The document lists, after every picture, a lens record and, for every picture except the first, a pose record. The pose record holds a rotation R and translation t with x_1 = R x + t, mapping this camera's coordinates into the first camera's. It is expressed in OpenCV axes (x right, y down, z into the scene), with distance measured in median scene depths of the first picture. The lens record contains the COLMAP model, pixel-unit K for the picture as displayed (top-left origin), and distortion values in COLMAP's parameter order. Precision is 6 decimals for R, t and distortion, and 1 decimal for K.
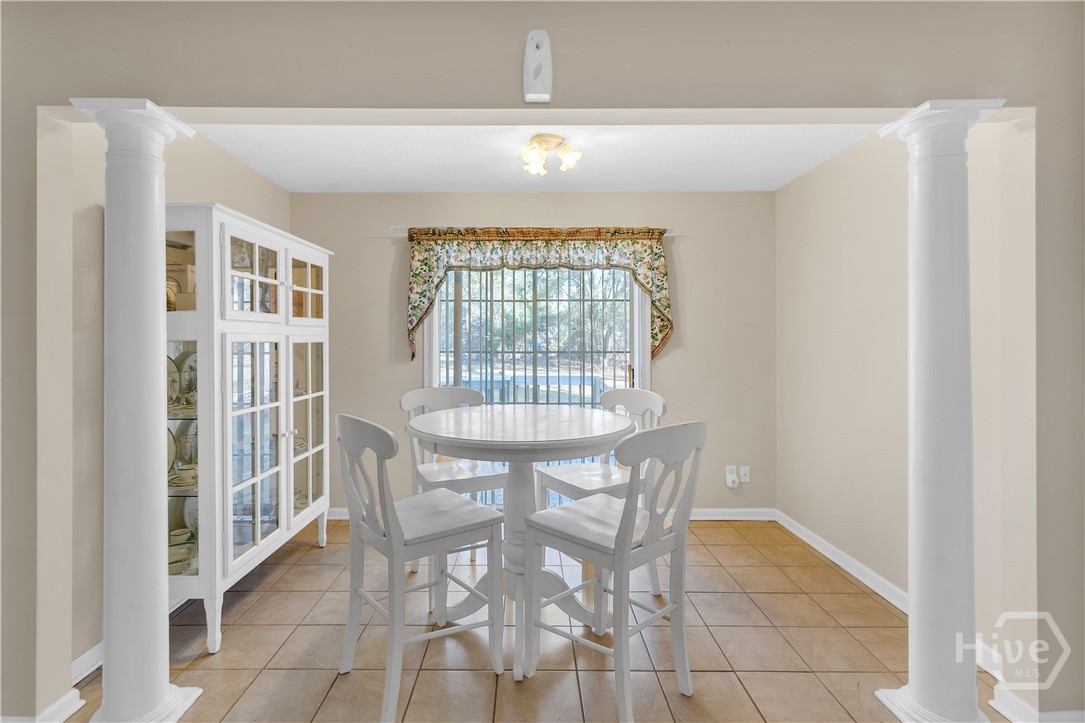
lens RADIAL K [[505.9, 0, 517.2], [0, 505.9, 341.8], [0, 0, 1]] dist [0.004810, 0.001214]
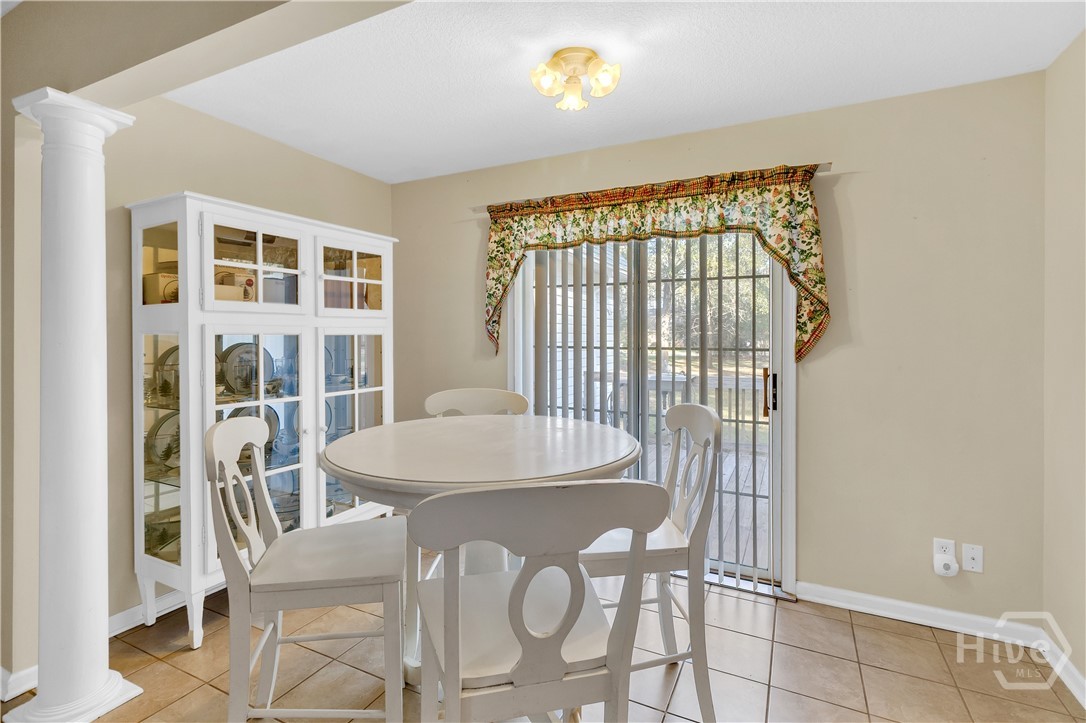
lens RADIAL K [[506.4, 0, 554.9], [0, 506.4, 339.1], [0, 0, 1]] dist [0.004810, 0.001214]
pose [[0.897436, 0.005176, -0.441114, 0.284357], [-0.002601, 0.999976, 0.006443, 0.001602], [0.441137, -0.004635, 0.897428, 0.258602]]
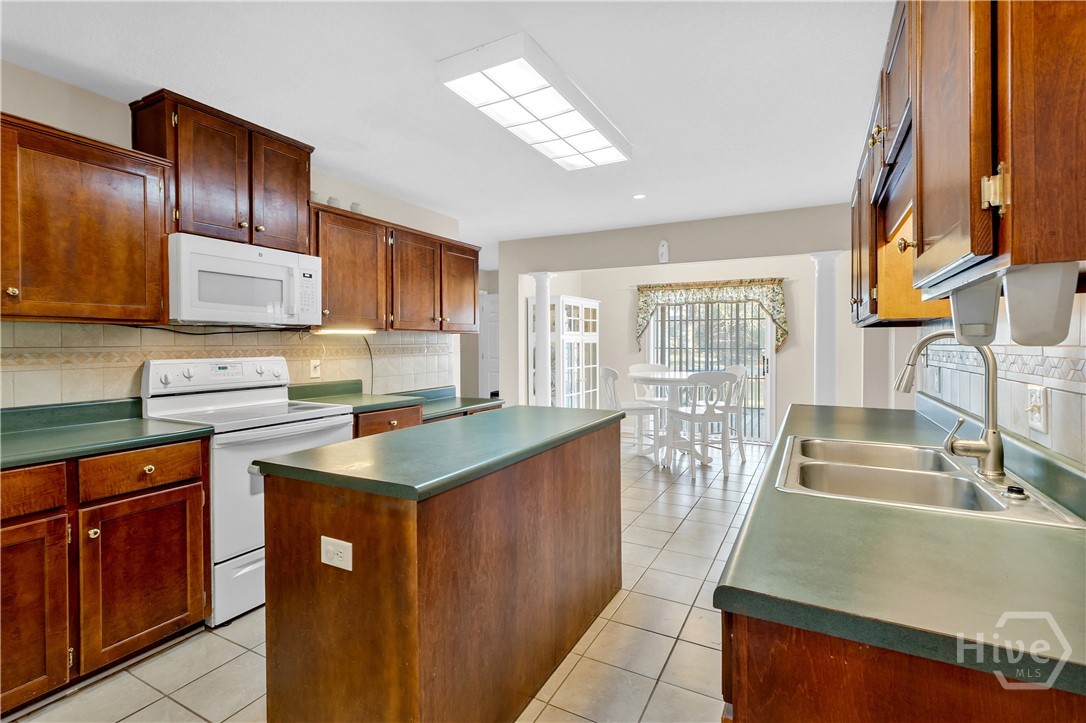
lens RADIAL K [[506.4, 0, 535.1], [0, 506.4, 352.9], [0, 0, 1]] dist [0.004810, 0.001214]
pose [[0.883606, 0.010878, -0.468104, 0.362835], [-0.000554, 0.999754, 0.022187, -0.003894], [0.468230, -0.019346, 0.883395, -0.941761]]
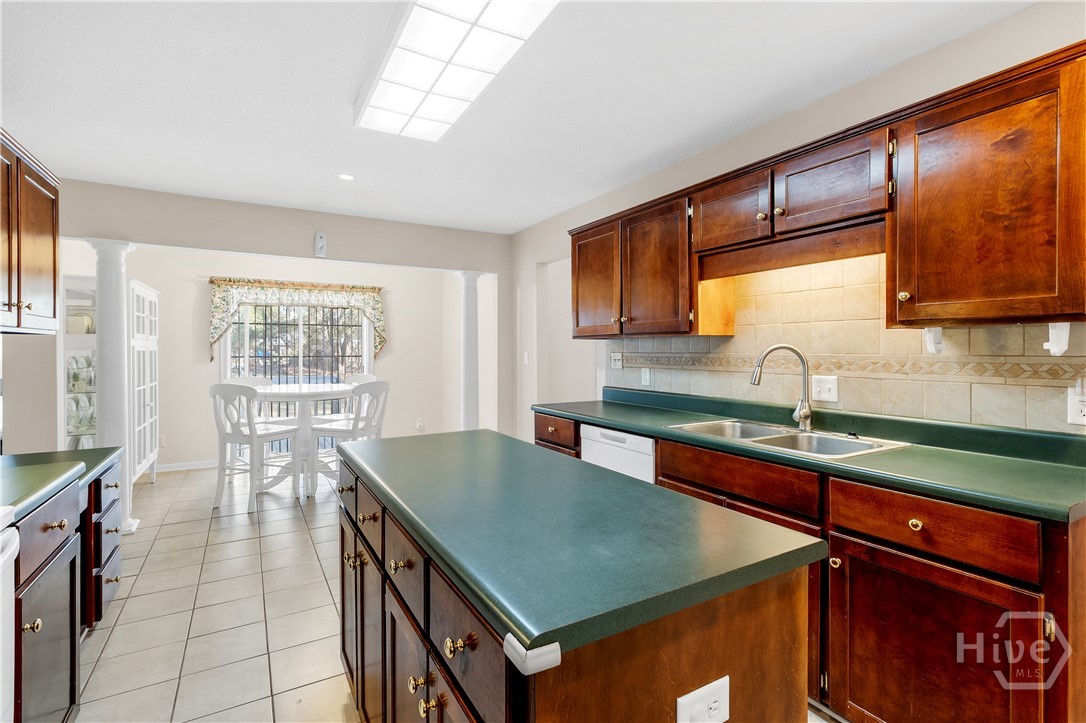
lens RADIAL K [[506.4, 0, 539.9], [0, 506.4, 350.4], [0, 0, 1]] dist [0.004810, 0.001214]
pose [[0.855067, -0.000316, 0.518517, -0.159349], [-0.001733, 0.999992, 0.003467, -0.007144], [-0.518515, -0.003863, 0.855060, -0.826949]]
